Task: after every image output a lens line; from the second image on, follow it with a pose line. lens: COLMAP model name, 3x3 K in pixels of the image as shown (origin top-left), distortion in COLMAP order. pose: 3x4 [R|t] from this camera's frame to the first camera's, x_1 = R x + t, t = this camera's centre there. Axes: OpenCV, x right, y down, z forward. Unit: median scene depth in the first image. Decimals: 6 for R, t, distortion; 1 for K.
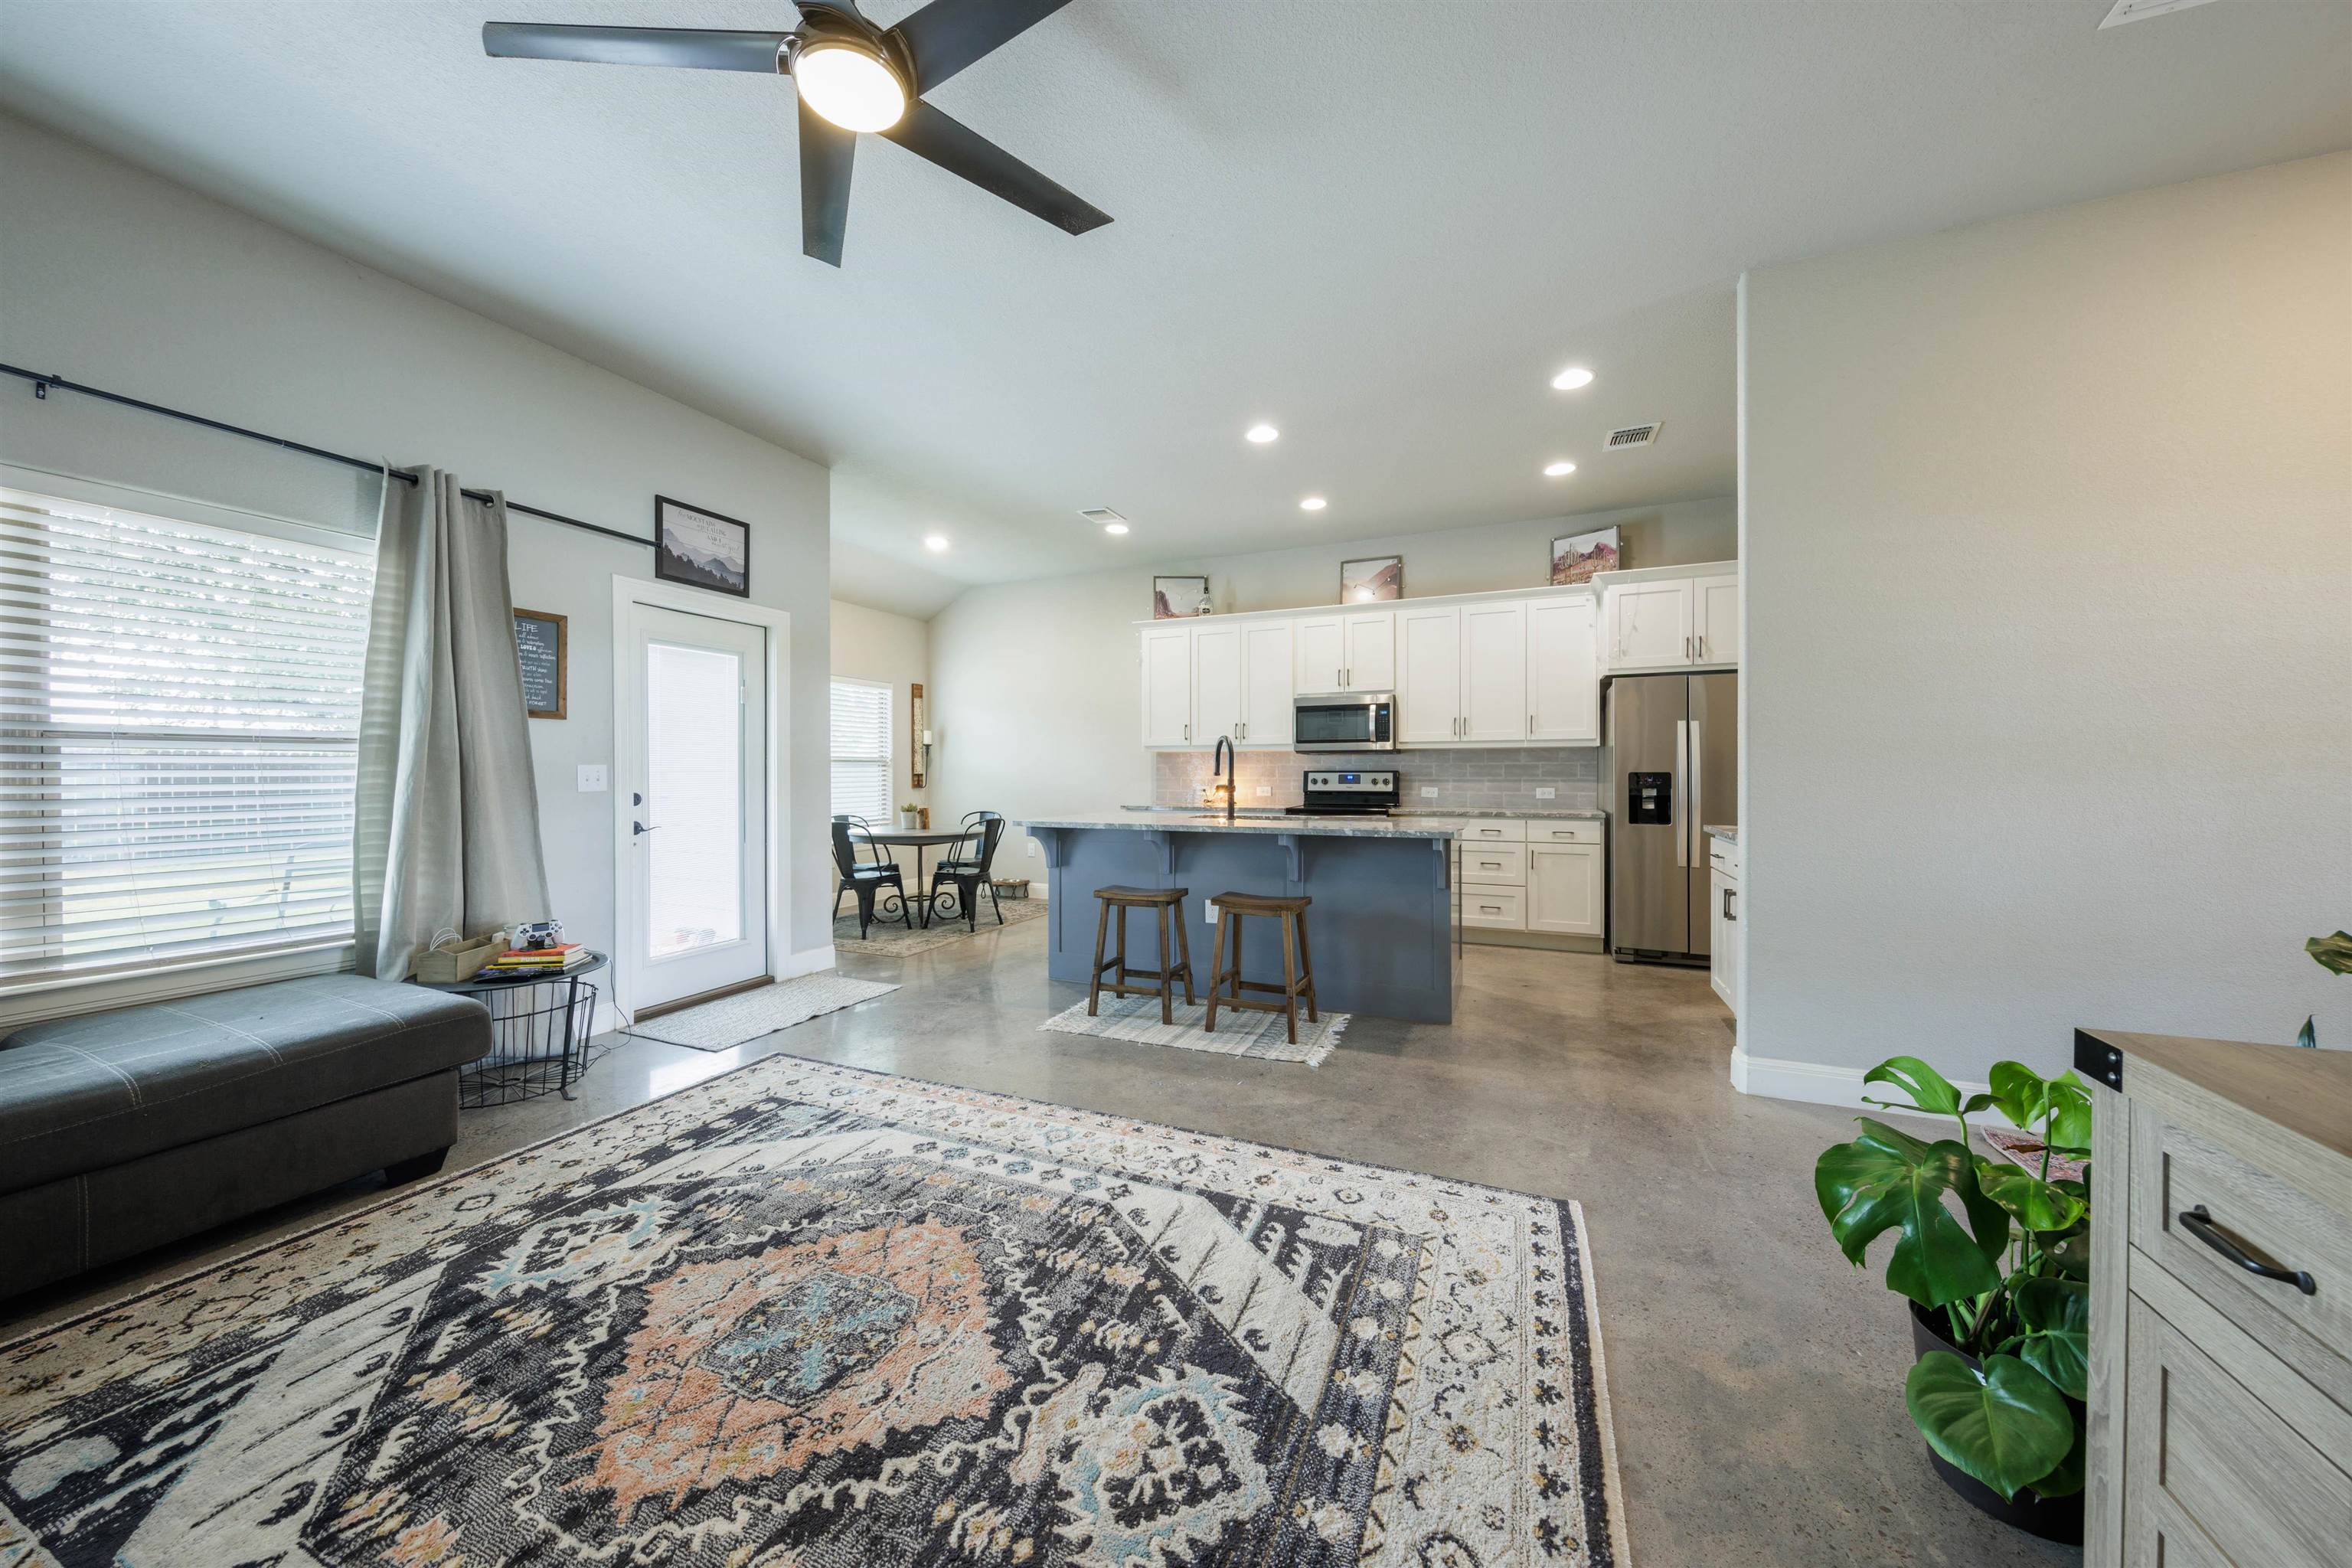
lens RADIAL K [[800.1, 0, 1179.7], [0, 800.1, 774.2], [0, 0, 1]] dist [0.001523, -0.001960]
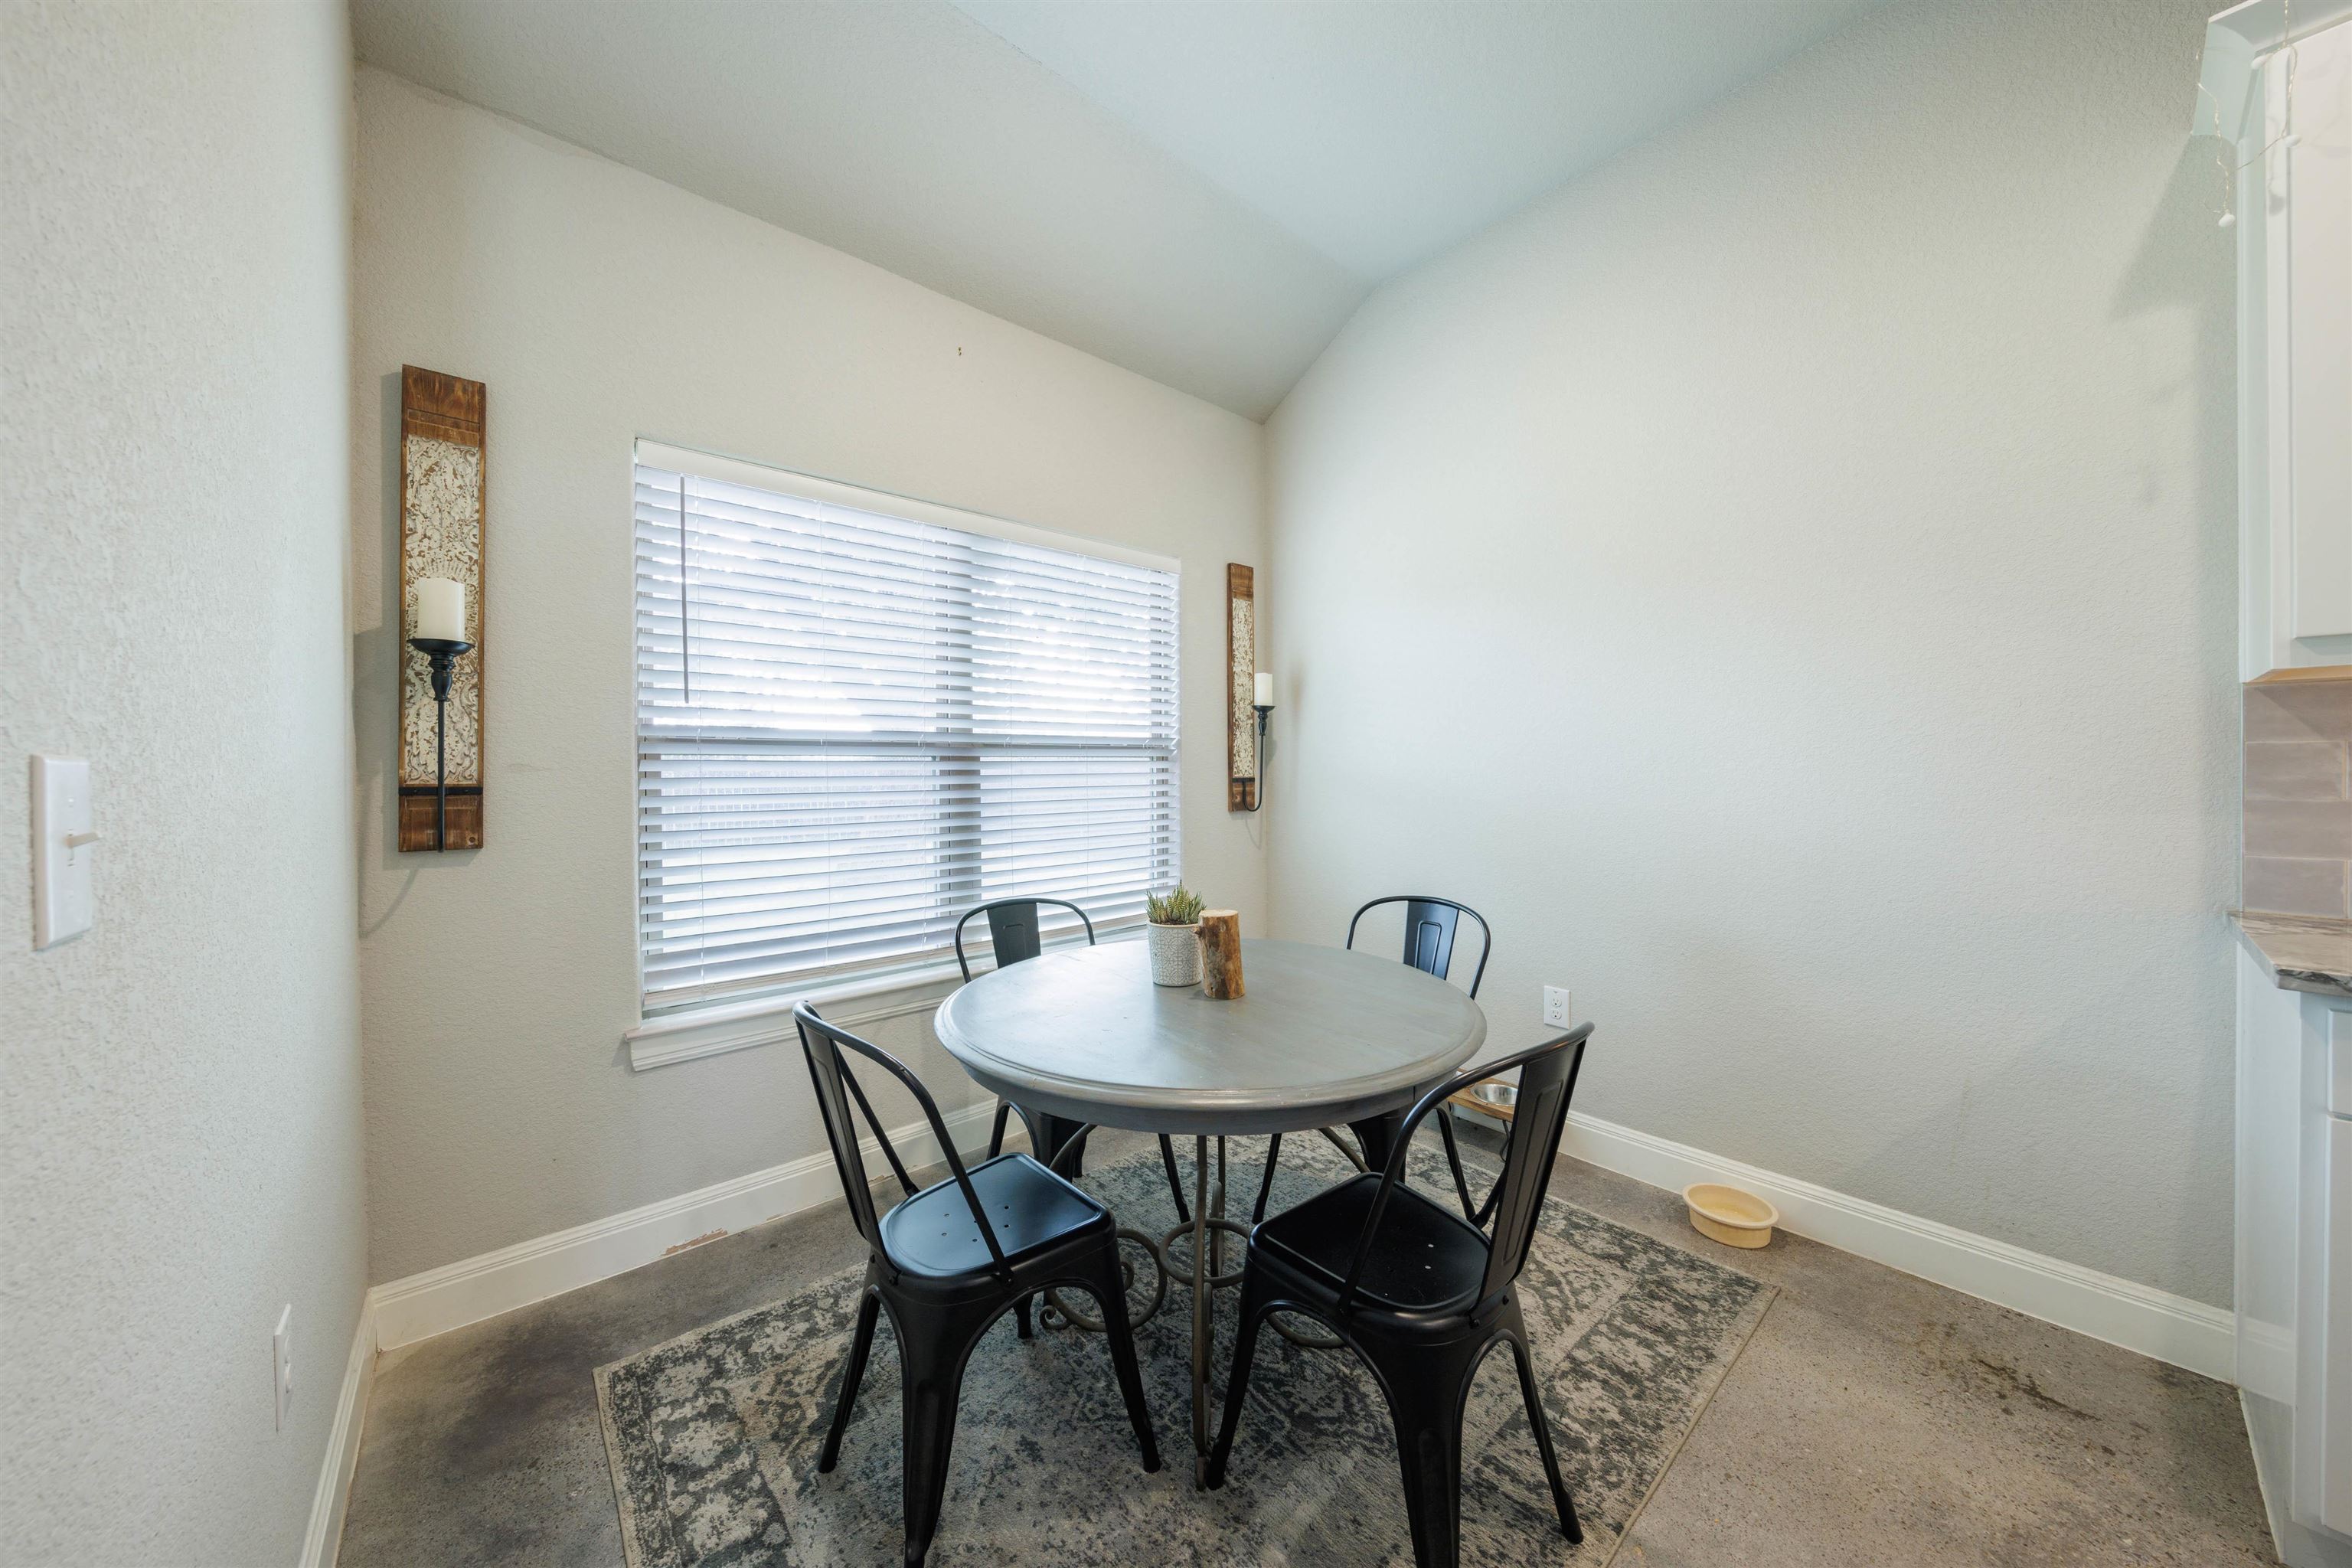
lens RADIAL K [[800.1, 0, 1166.2], [0, 800.1, 767.8], [0, 0, 1]] dist [0.001523, -0.001960]
pose [[0.896258, -0.007070, -0.443477, -0.619403], [0.004509, 0.999967, -0.006828, -0.010153], [0.443511, 0.004120, 0.896260, 2.121494]]
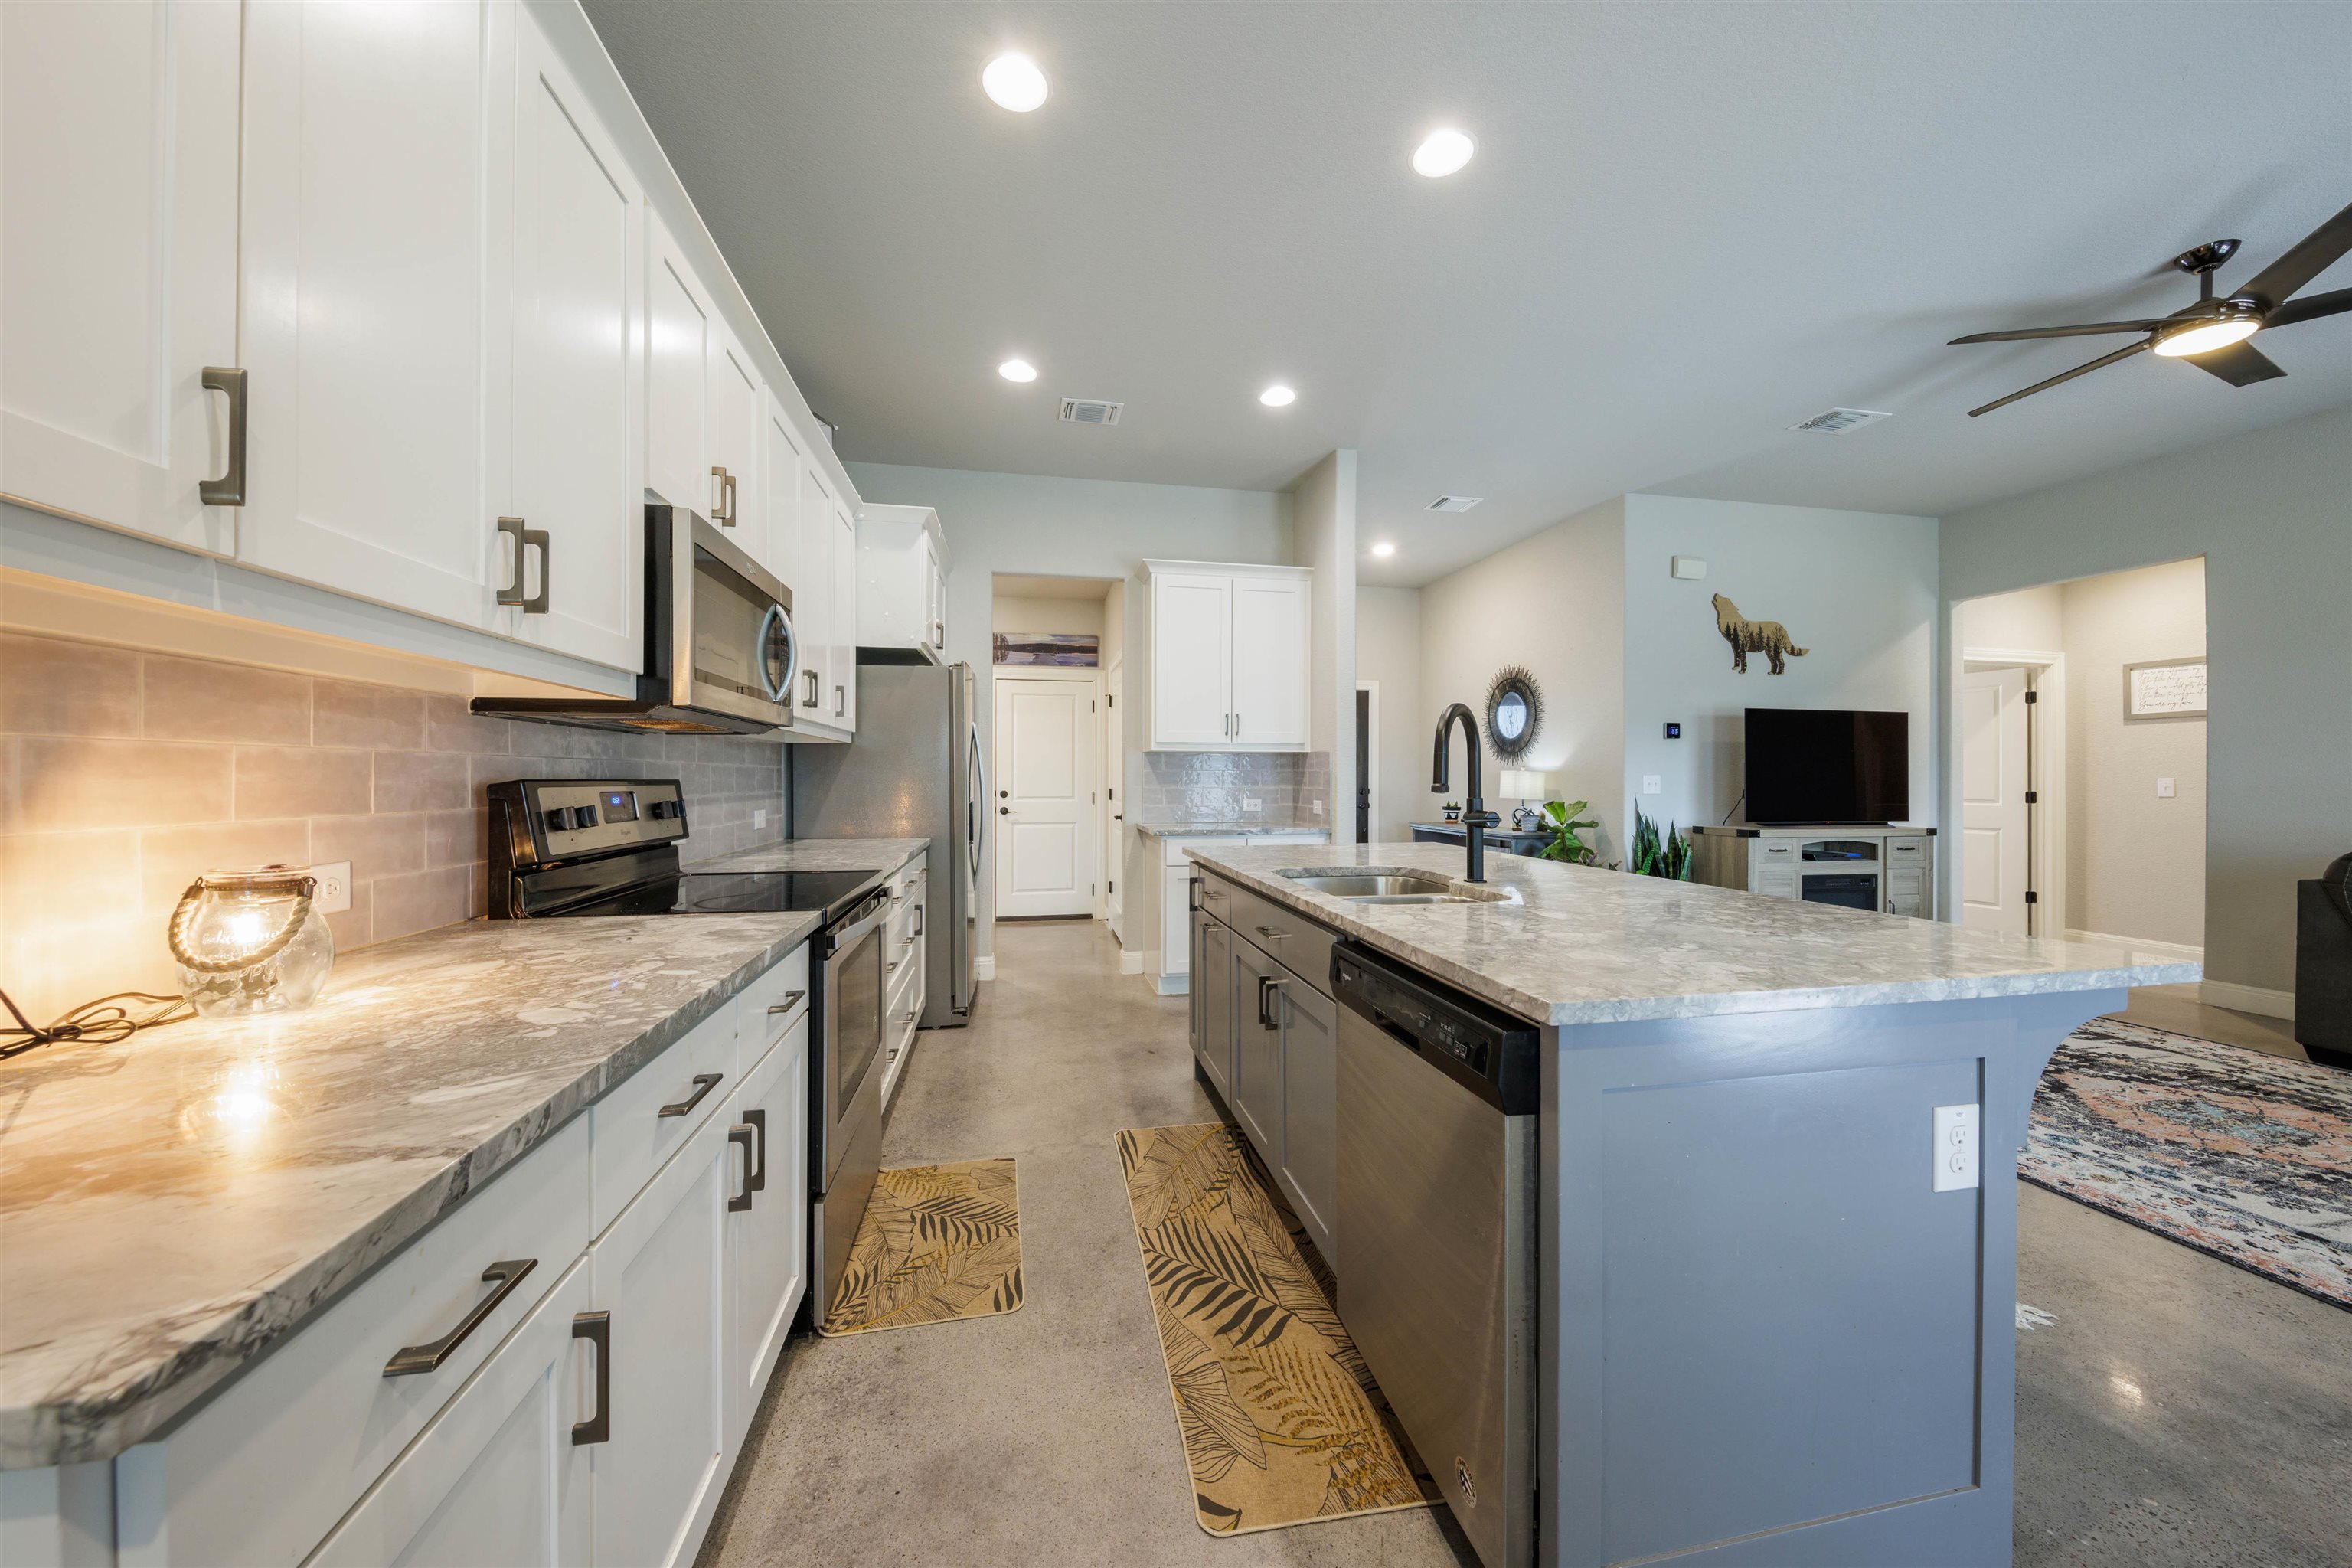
lens RADIAL K [[800.1, 0, 1182.2], [0, 800.1, 769.7], [0, 0, 1]] dist [0.001523, -0.001960]
pose [[-0.557276, 0.013010, 0.830225, -0.475099], [0.002643, 0.999900, -0.013895, -0.009698], [-0.830323, -0.005549, -0.557255, 2.799153]]
